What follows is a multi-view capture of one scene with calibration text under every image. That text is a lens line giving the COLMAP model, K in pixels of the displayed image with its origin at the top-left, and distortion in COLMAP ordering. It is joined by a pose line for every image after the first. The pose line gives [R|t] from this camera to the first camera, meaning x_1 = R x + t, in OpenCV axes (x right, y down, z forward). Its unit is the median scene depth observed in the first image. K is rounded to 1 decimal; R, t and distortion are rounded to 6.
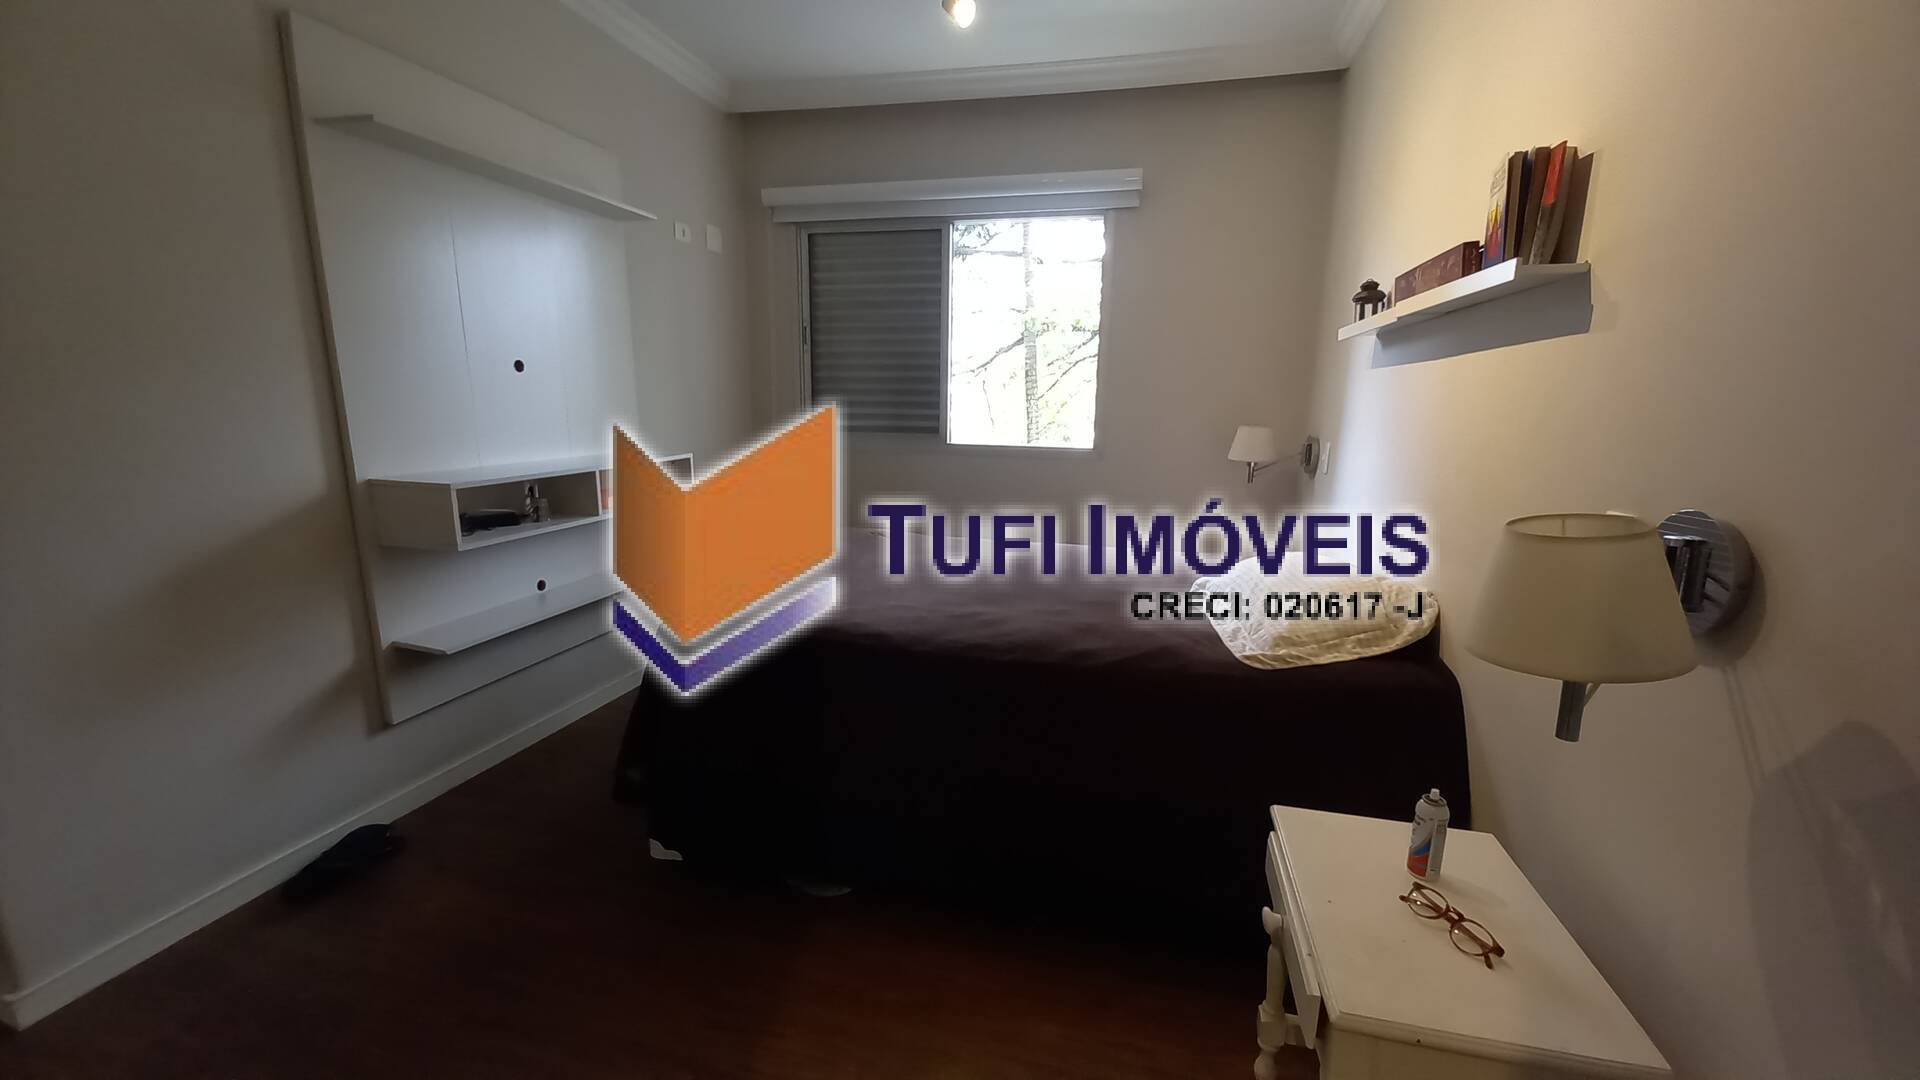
lens RADIAL K [[756.3, 0, 961.6], [0, 756.3, 556.5], [0, 0, 1]] dist [0.026113, -0.019390]
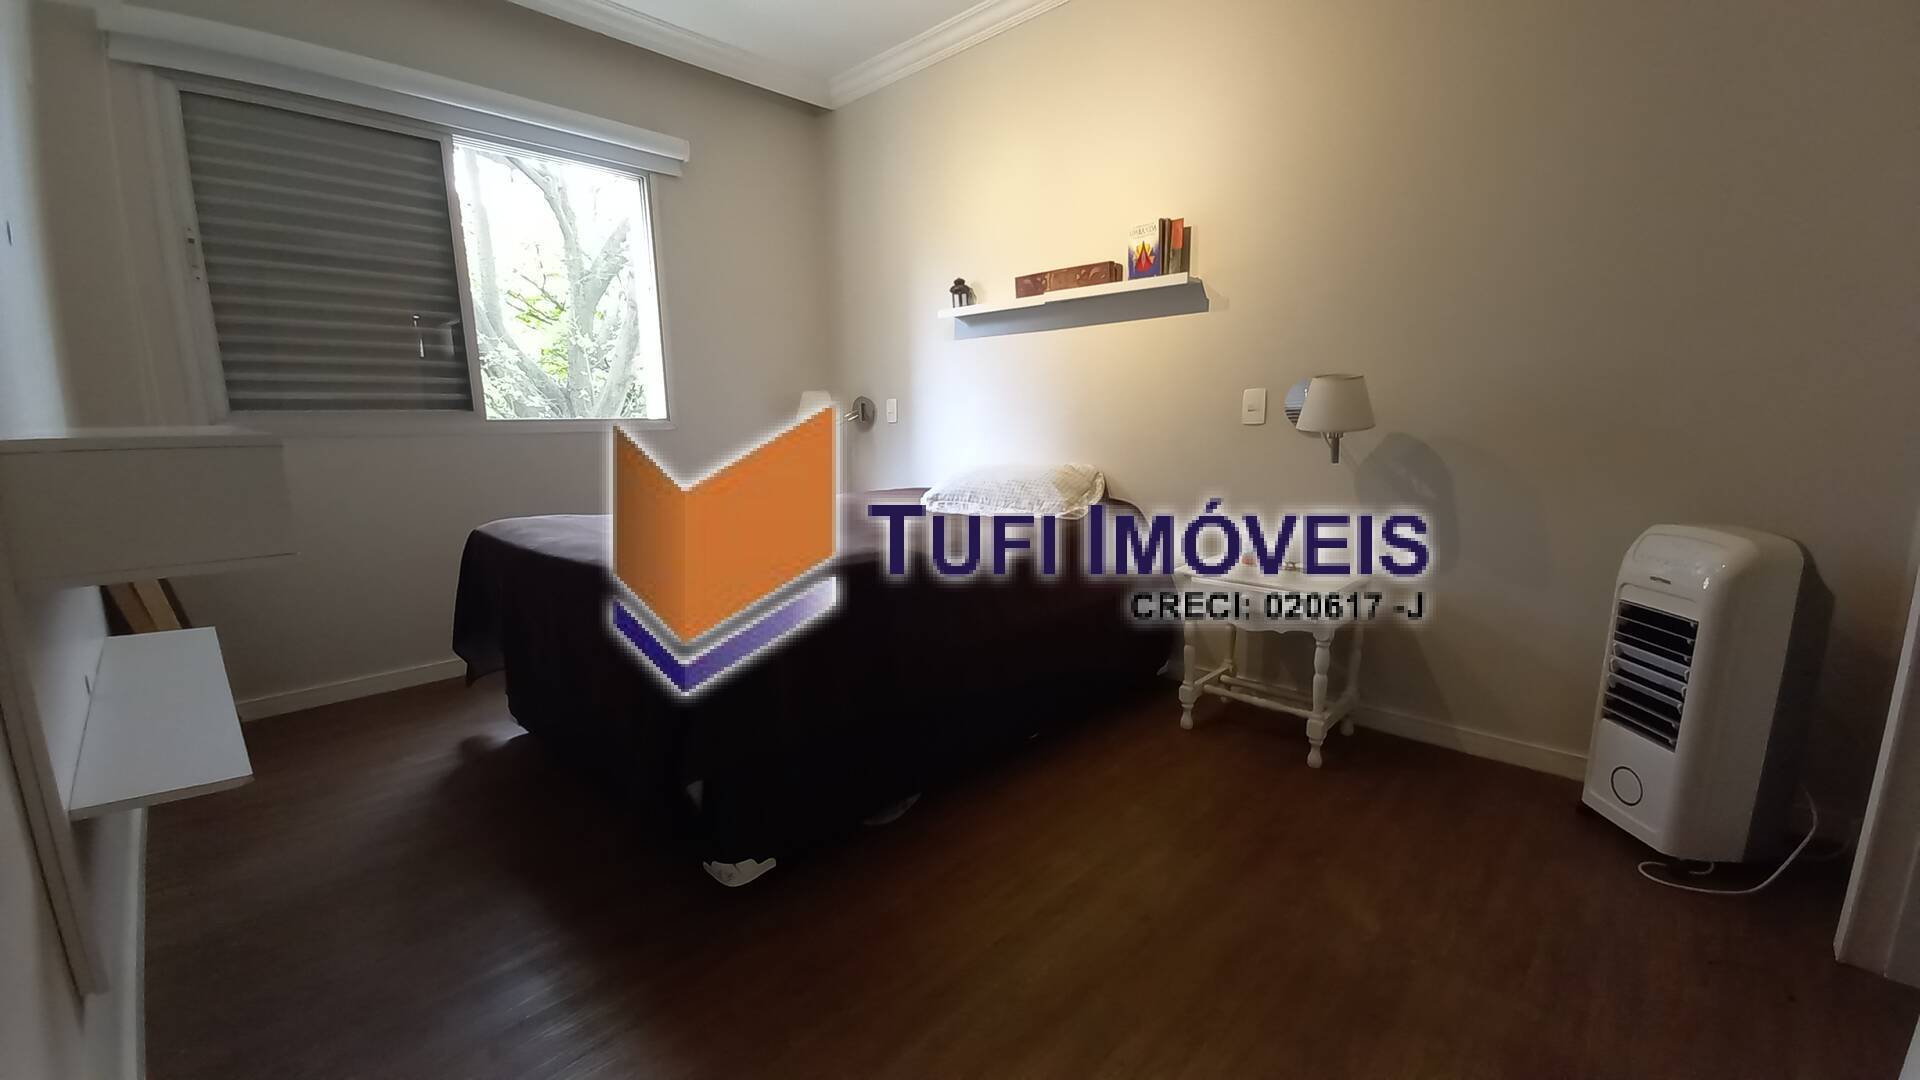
lens RADIAL K [[756.3, 0, 961.6], [0, 756.3, 556.5], [0, 0, 1]] dist [0.026113, -0.019390]
pose [[0.491222, -0.180034, 0.852225, -0.783801], [0.194725, 0.976342, 0.094015, 0.023386], [-0.848989, 0.119768, 0.514658, 0.302921]]
